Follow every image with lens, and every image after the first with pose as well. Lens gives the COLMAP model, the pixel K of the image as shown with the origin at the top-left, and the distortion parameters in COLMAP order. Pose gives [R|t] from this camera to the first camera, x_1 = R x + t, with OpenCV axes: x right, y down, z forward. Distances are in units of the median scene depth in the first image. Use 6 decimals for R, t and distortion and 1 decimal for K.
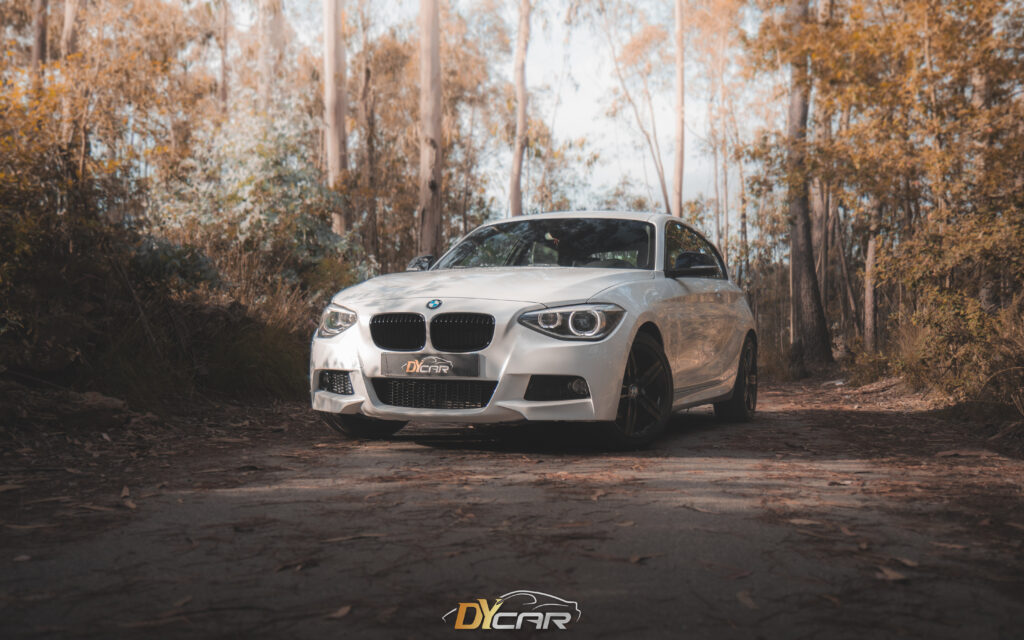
lens RADIAL K [[915.0, 0, 511.1], [0, 915.0, 327.8], [0, 0, 1]] dist [-0.086985, 0.008303]
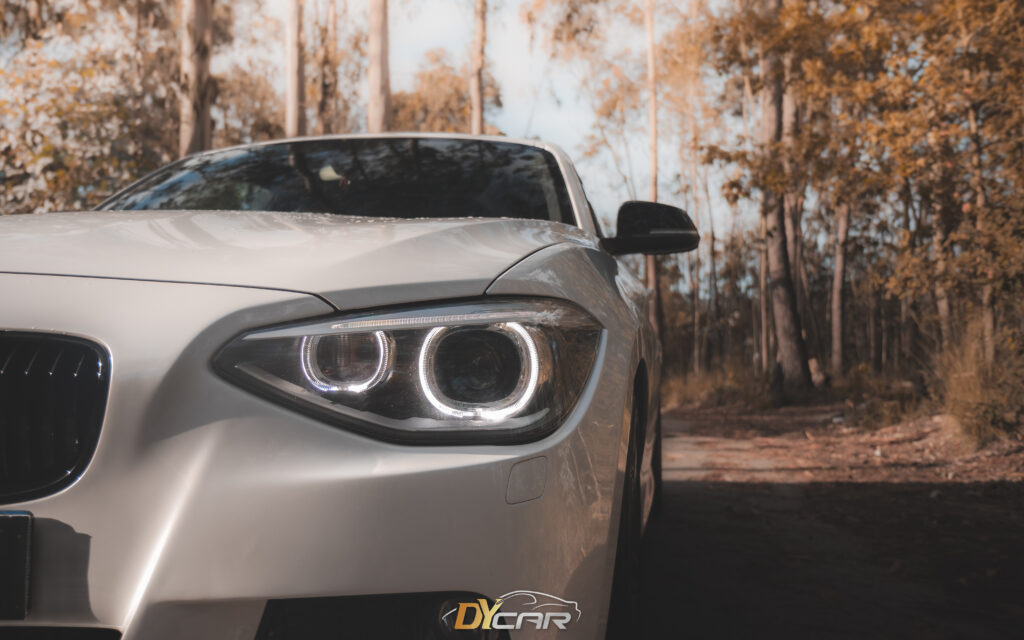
lens RADIAL K [[1031.2, 0, 507.8], [0, 1031.2, 315.2], [0, 0, 1]] dist [0.016057, 0.000000]
pose [[0.984157, -0.005570, 0.177211, 0.035445], [0.002841, 0.999873, 0.015650, -0.024996], [-0.177275, -0.014898, 0.984049, 0.704094]]
